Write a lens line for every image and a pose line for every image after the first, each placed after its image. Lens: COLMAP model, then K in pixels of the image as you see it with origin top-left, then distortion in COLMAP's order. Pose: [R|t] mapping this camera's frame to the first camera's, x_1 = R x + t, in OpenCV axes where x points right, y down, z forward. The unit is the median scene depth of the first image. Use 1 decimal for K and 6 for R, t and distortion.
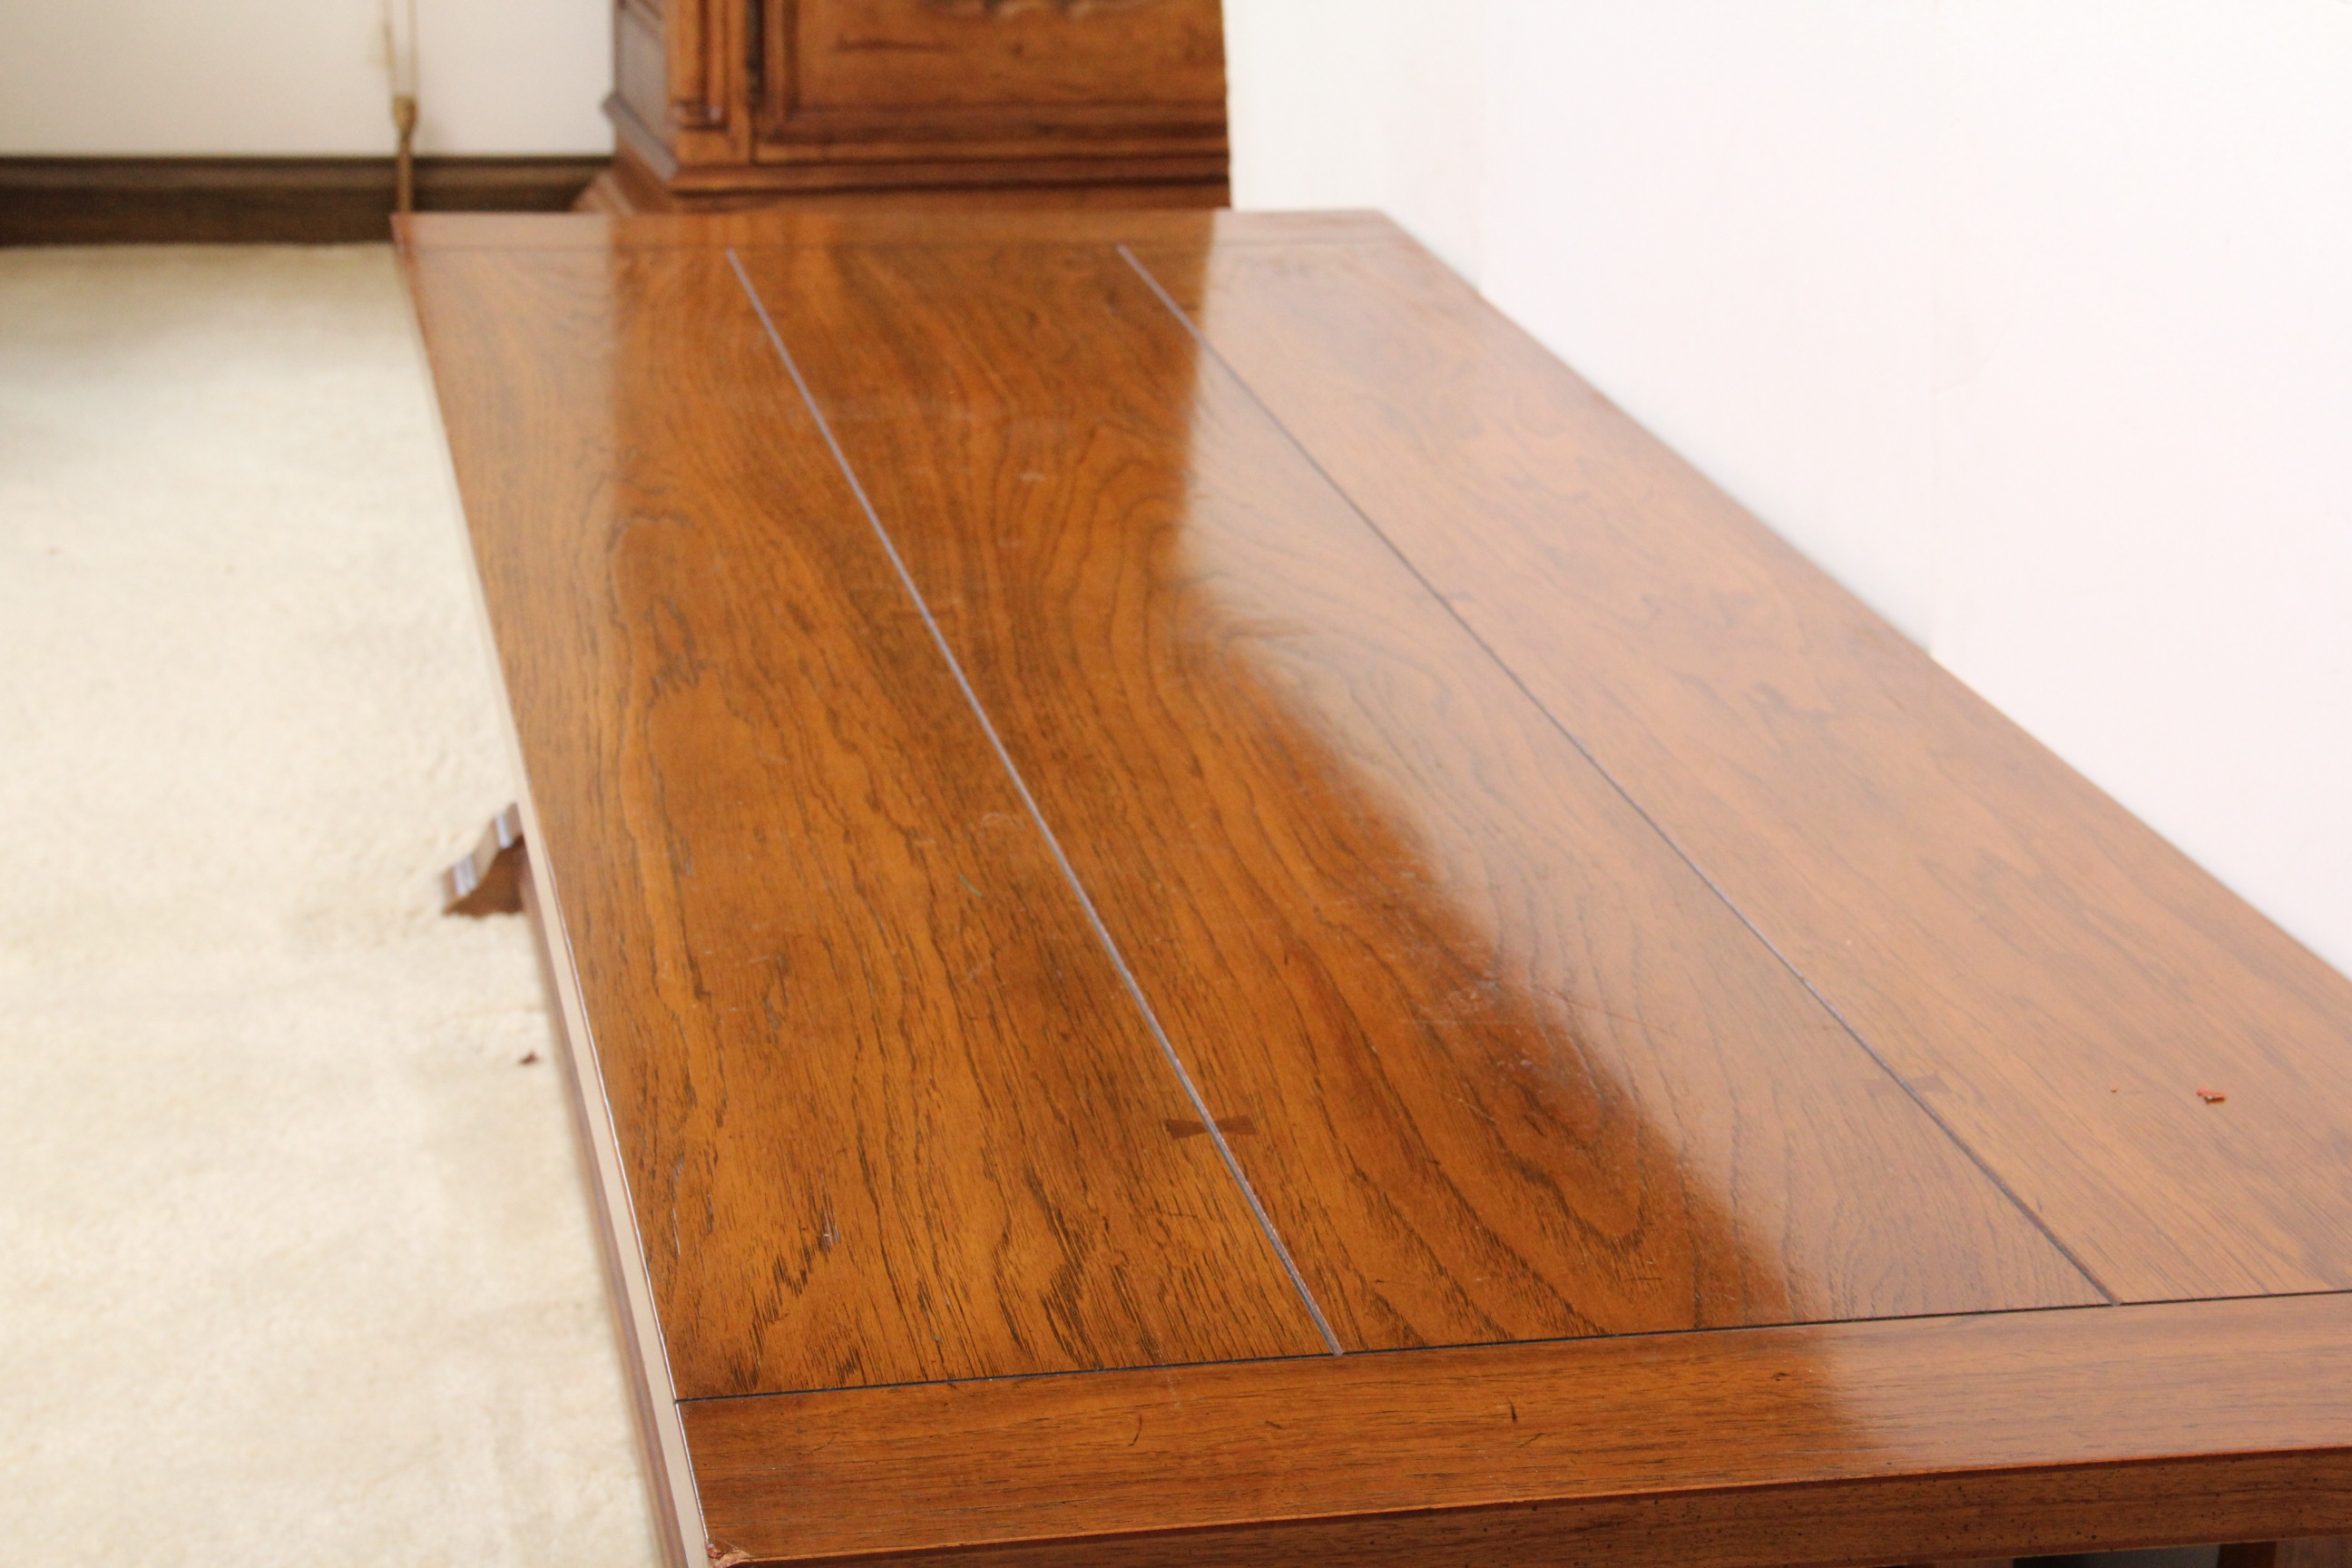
lens RADIAL K [[4466.8, 0, 1179.7], [0, 4466.8, 787.7], [0, 0, 1]] dist [0.270573, 0.000000]
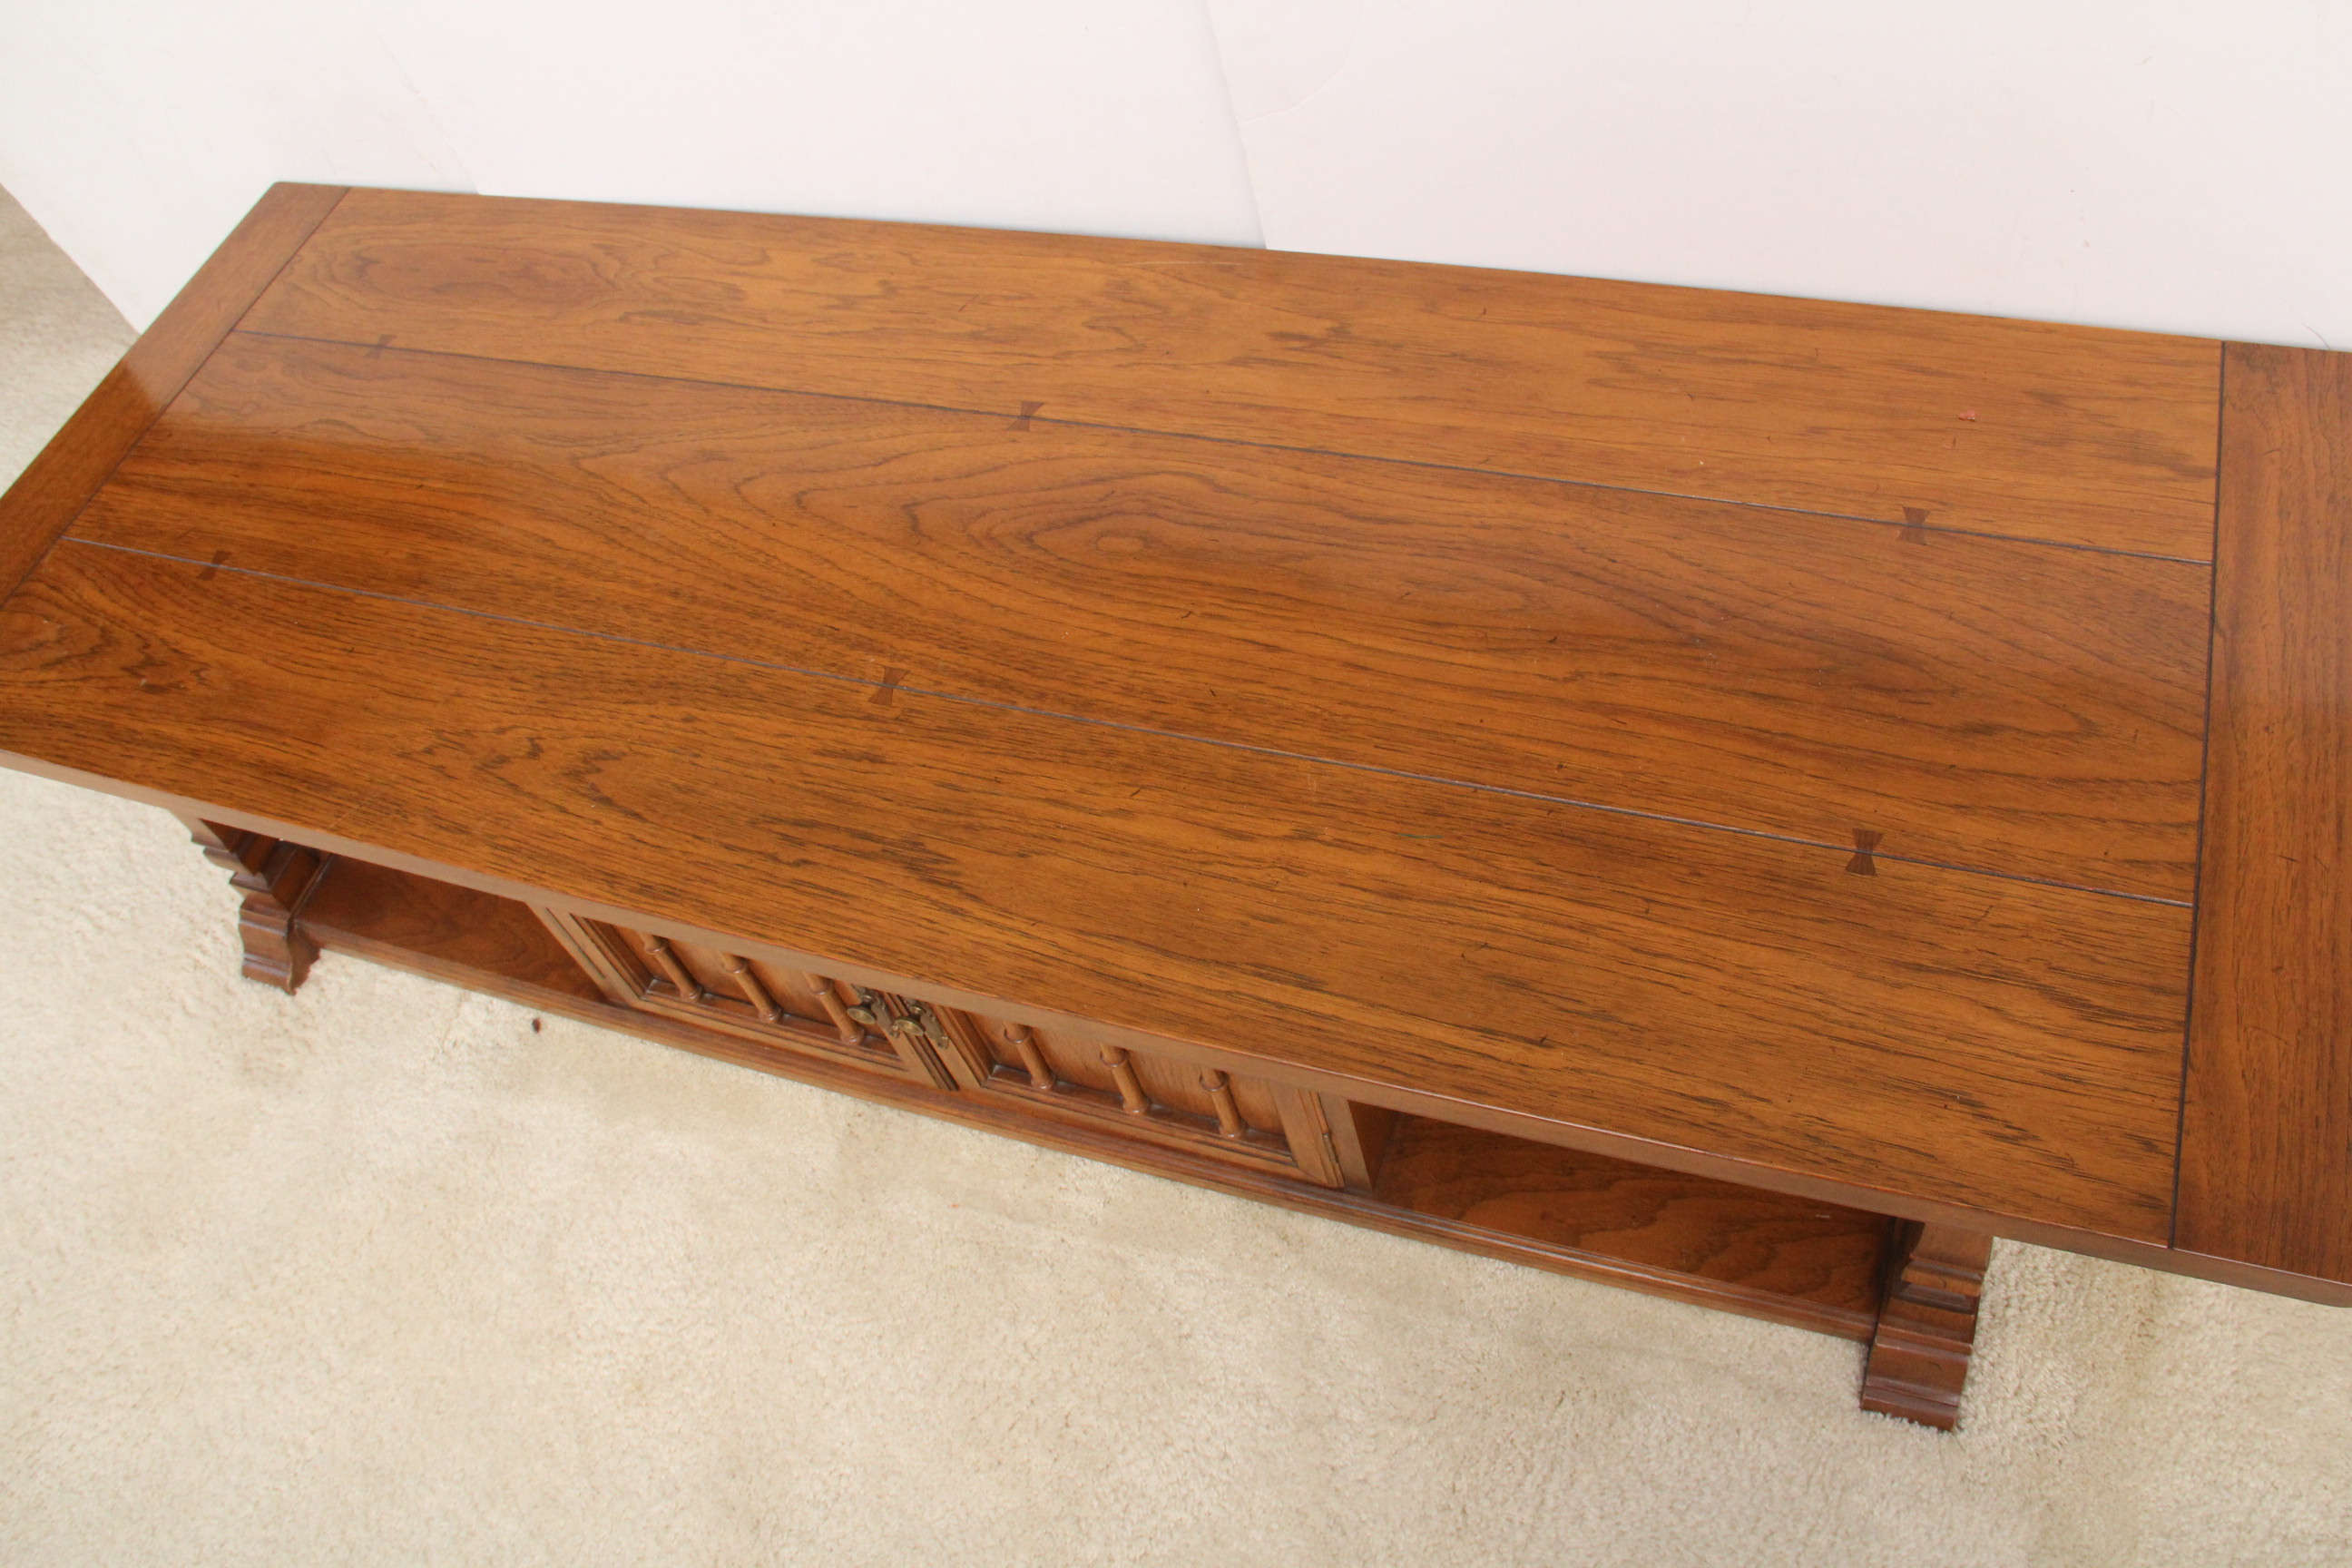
lens RADIAL K [[1959.5, 0, 1216.7], [0, 1959.5, 720.4], [0, 0, 1]] dist [-0.146875, 0.064976]
pose [[0.497896, -0.759209, 0.419167, -0.381065], [0.450690, 0.639460, 0.622872, -0.516752], [-0.740931, -0.121211, 0.660553, 0.721011]]
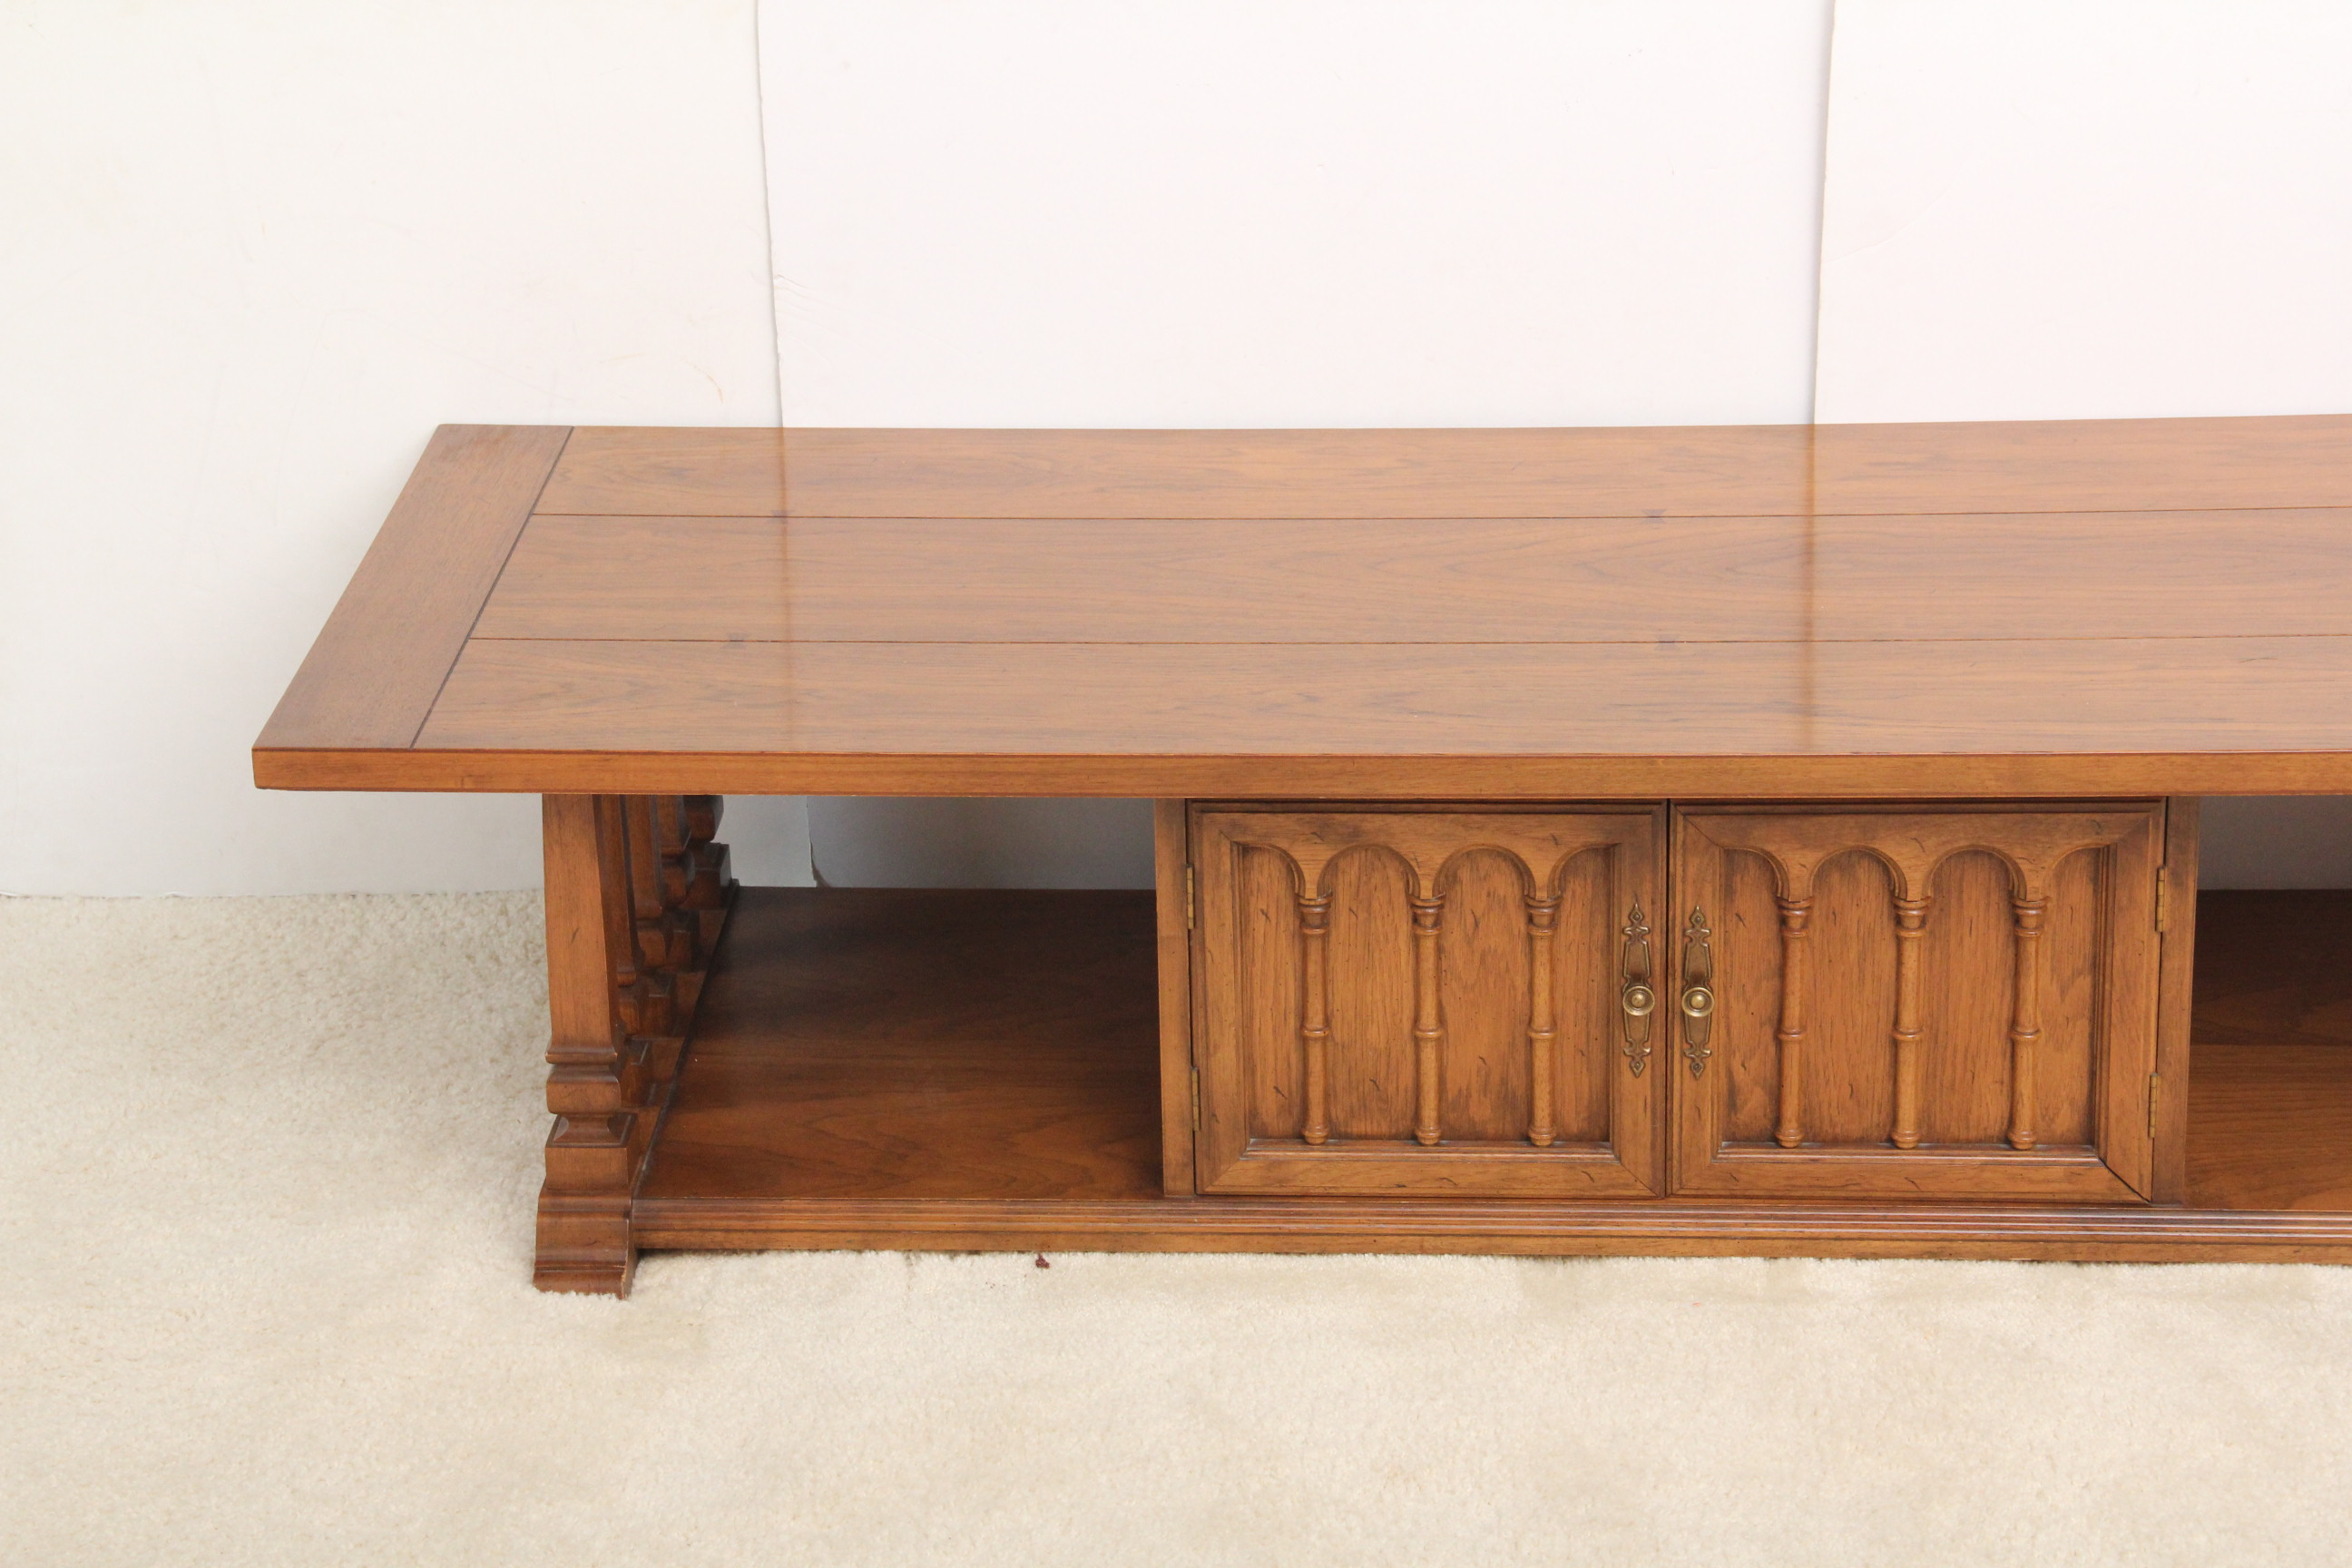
lens RADIAL K [[5691.1, 0, 1170.4], [0, 5691.1, 788.2], [0, 0, 1]] dist [0.485196, 0.000000]
pose [[0.252181, -0.394323, 0.883694, -2.422996], [0.327634, 0.894066, 0.305454, -0.849237], [-0.910528, 0.212498, 0.354660, 0.711368]]
